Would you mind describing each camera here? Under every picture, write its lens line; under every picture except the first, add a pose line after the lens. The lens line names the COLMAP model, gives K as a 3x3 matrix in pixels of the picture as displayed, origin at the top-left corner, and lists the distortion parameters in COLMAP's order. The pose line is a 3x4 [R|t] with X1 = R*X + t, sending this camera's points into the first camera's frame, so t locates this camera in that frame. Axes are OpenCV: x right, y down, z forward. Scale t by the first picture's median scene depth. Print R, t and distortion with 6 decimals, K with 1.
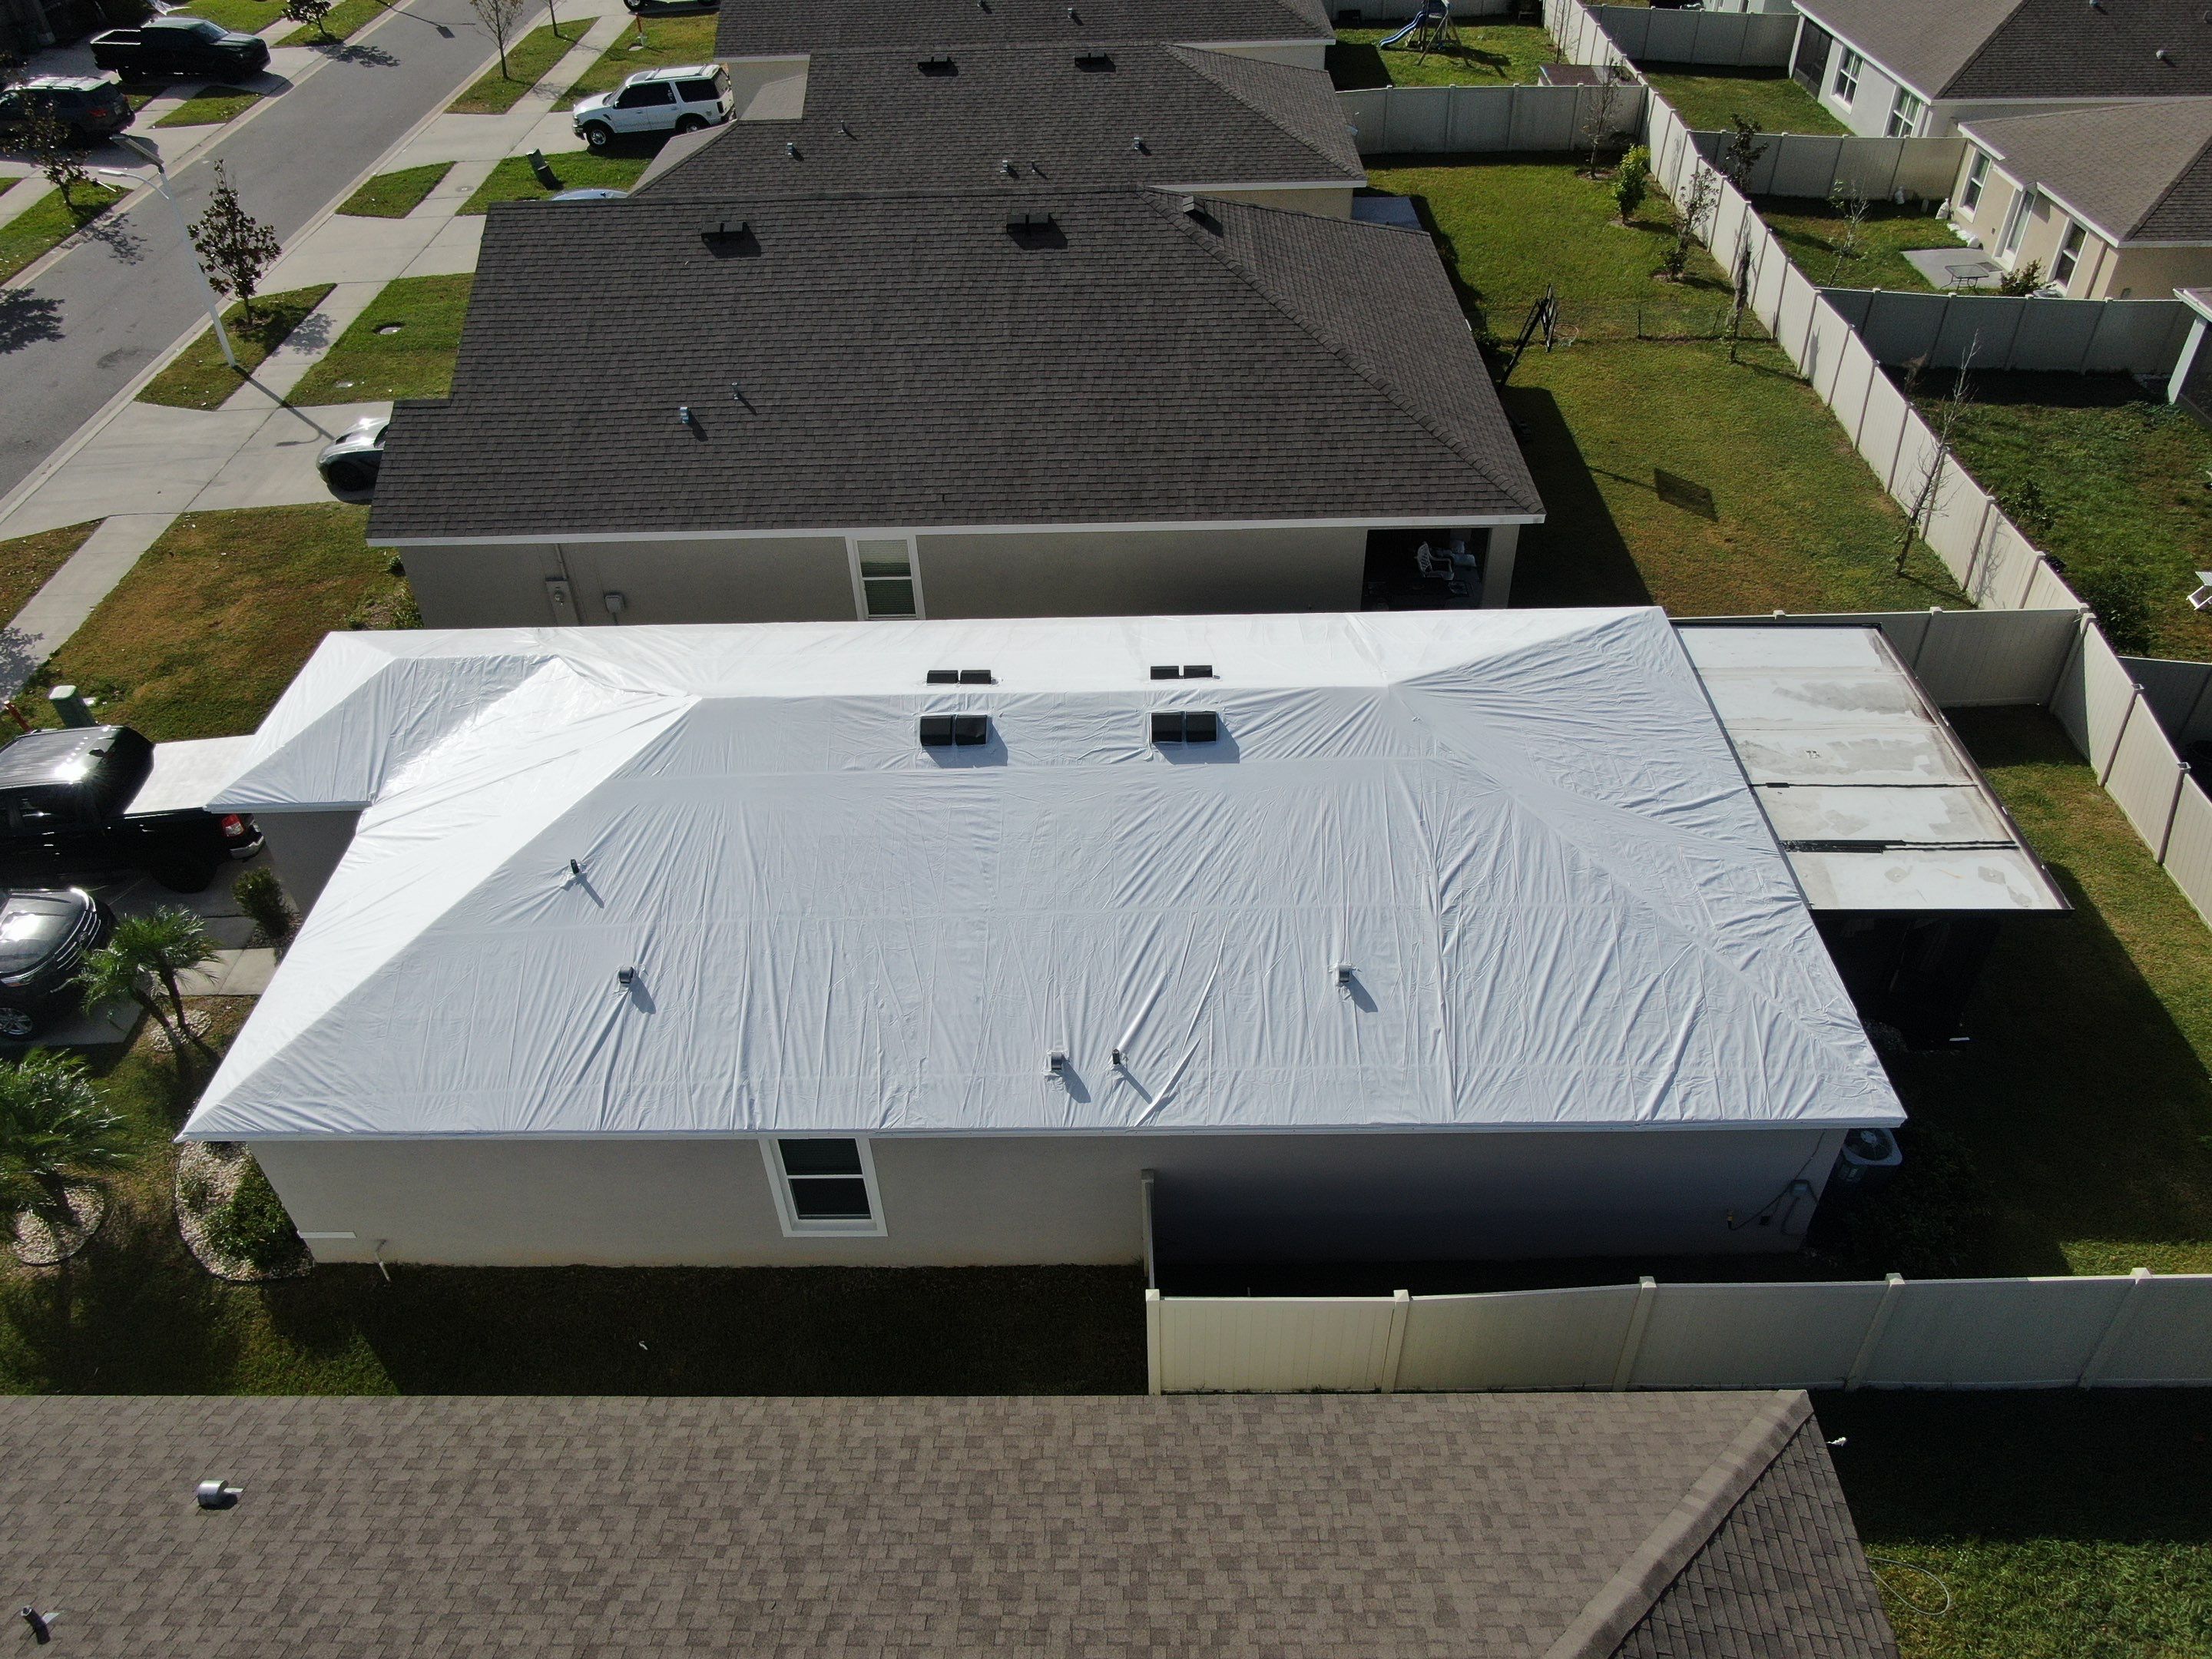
lens RADIAL K [[1592.6, 0, 1110.9], [0, 1592.6, 825.9], [0, 0, 1]] dist [-0.051985, 0.075019]
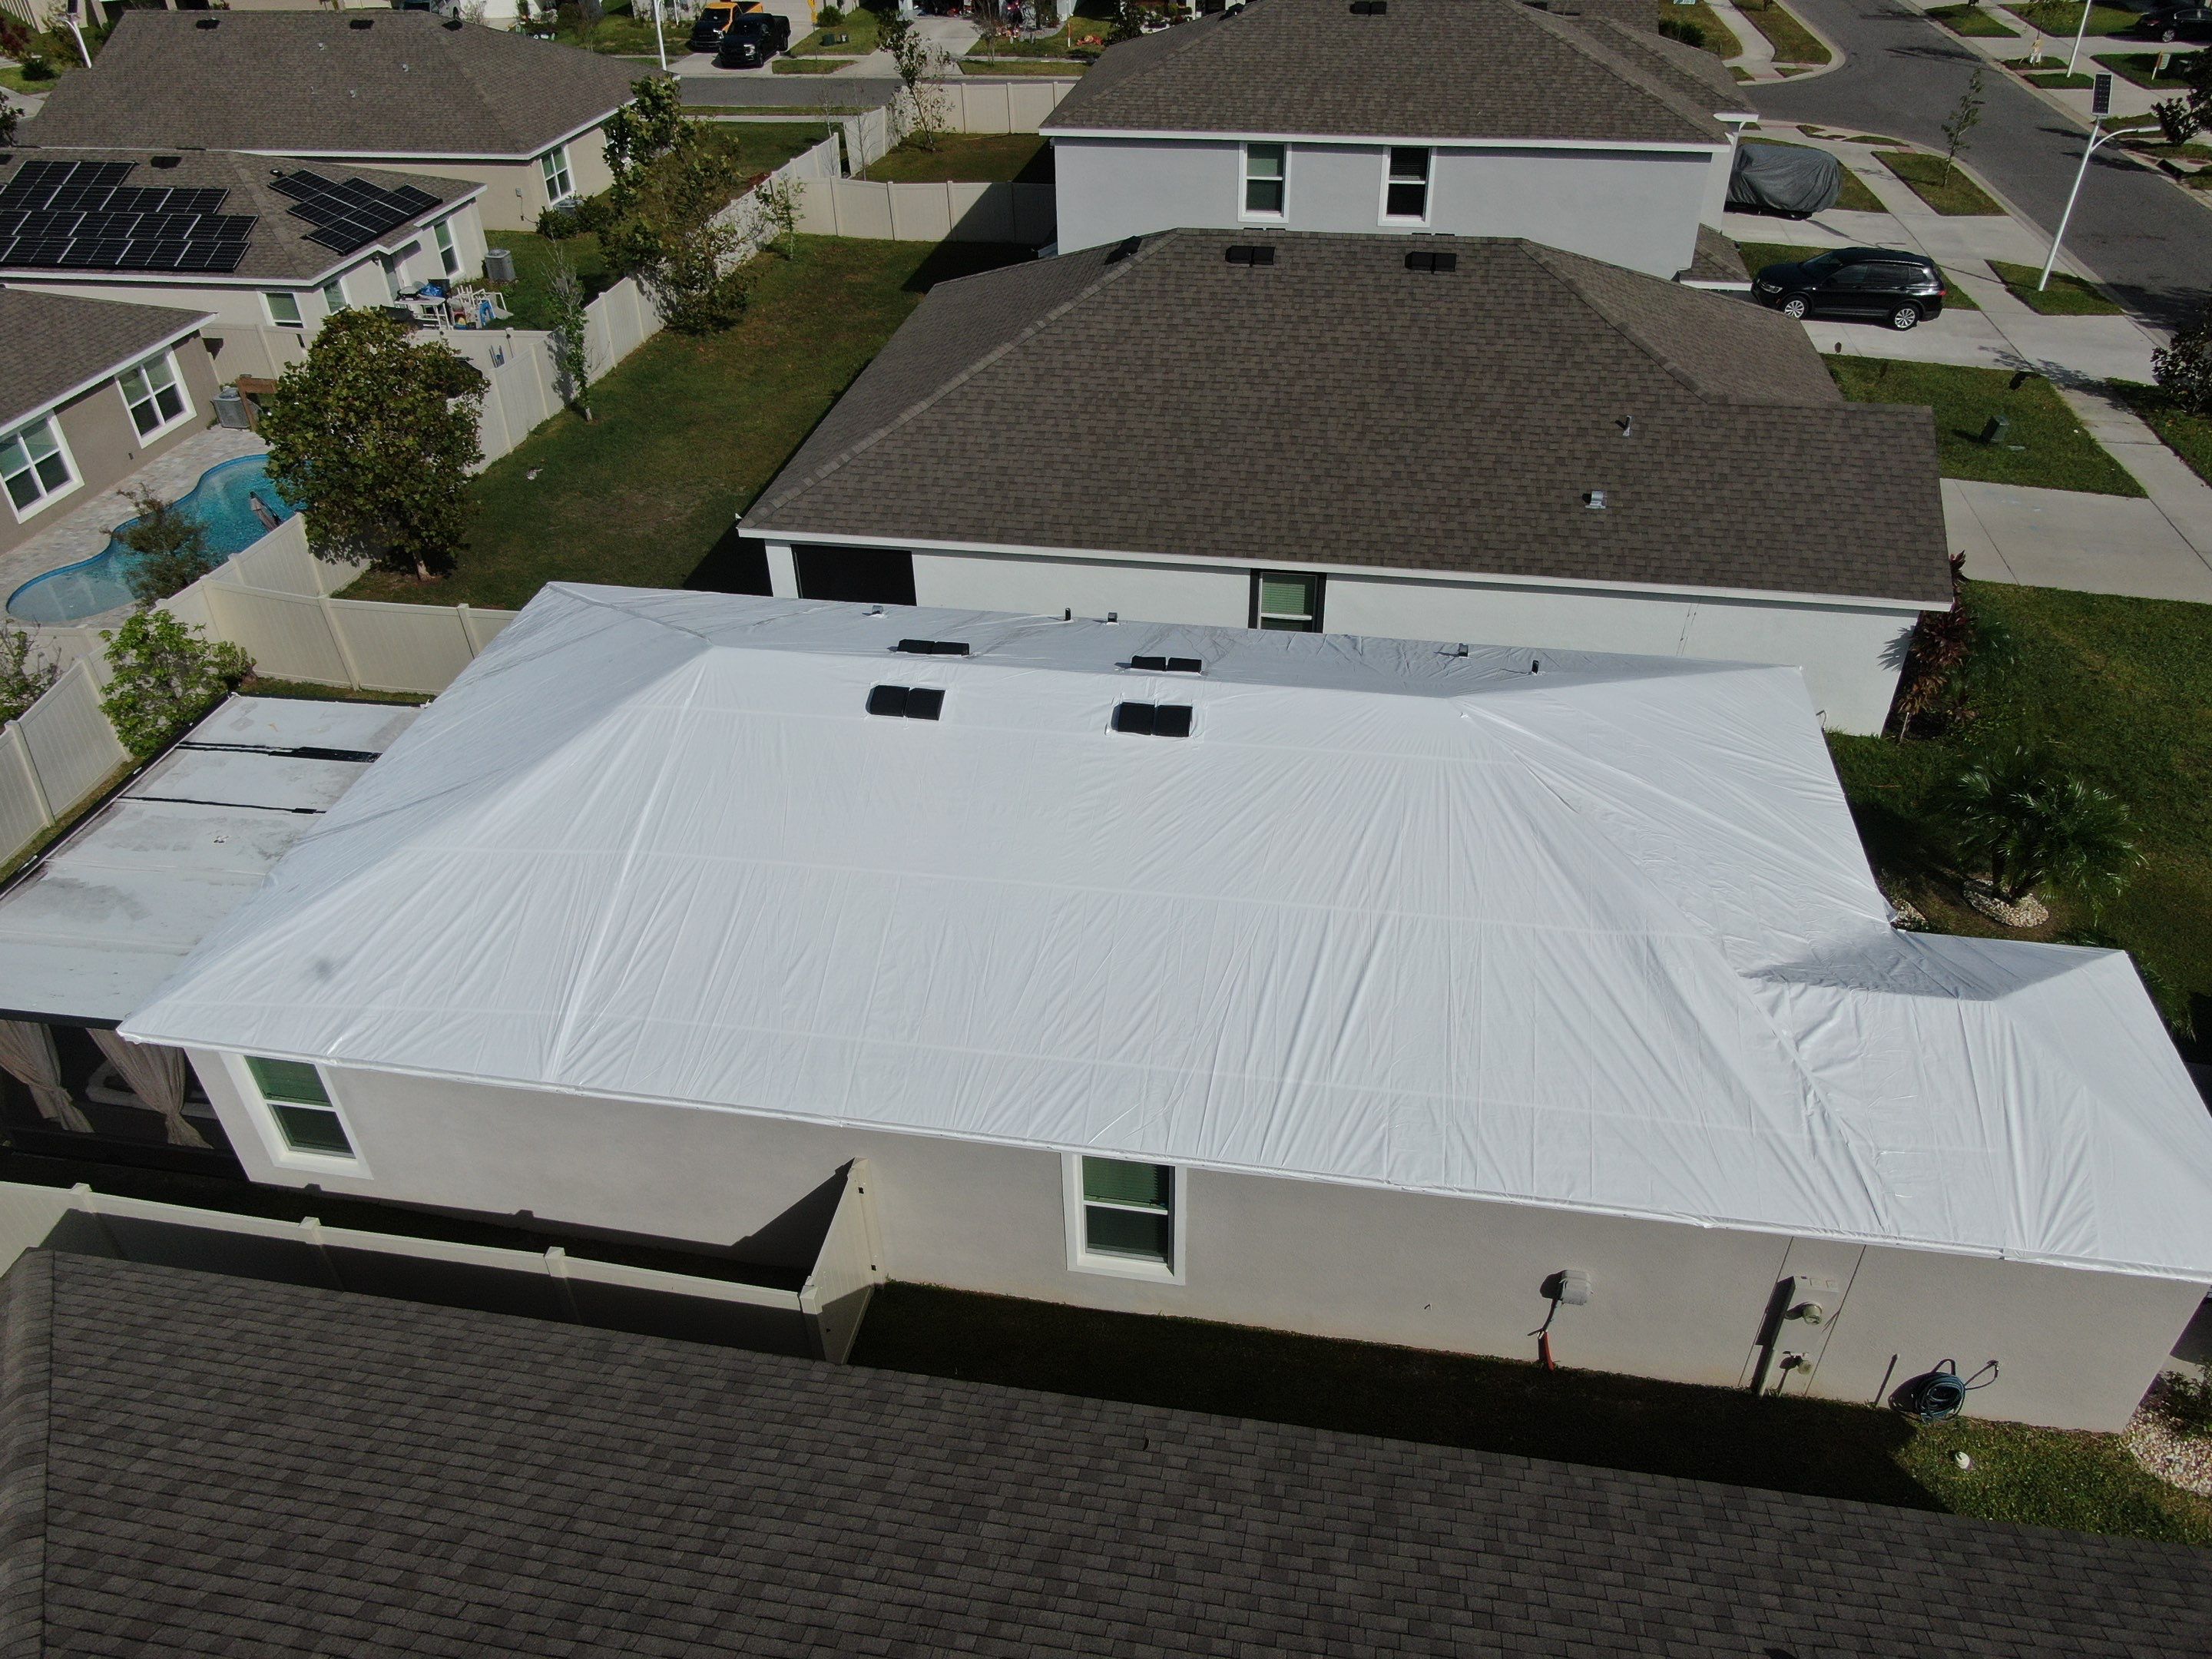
lens RADIAL K [[1592.6, 0, 1110.9], [0, 1592.6, 825.9], [0, 0, 1]] dist [-0.051985, 0.075019]
pose [[-0.986825, -0.056830, 0.151482, -0.215860], [0.132286, 0.255635, 0.957680, -0.955029], [-0.093149, 0.965101, -0.244750, 1.327765]]
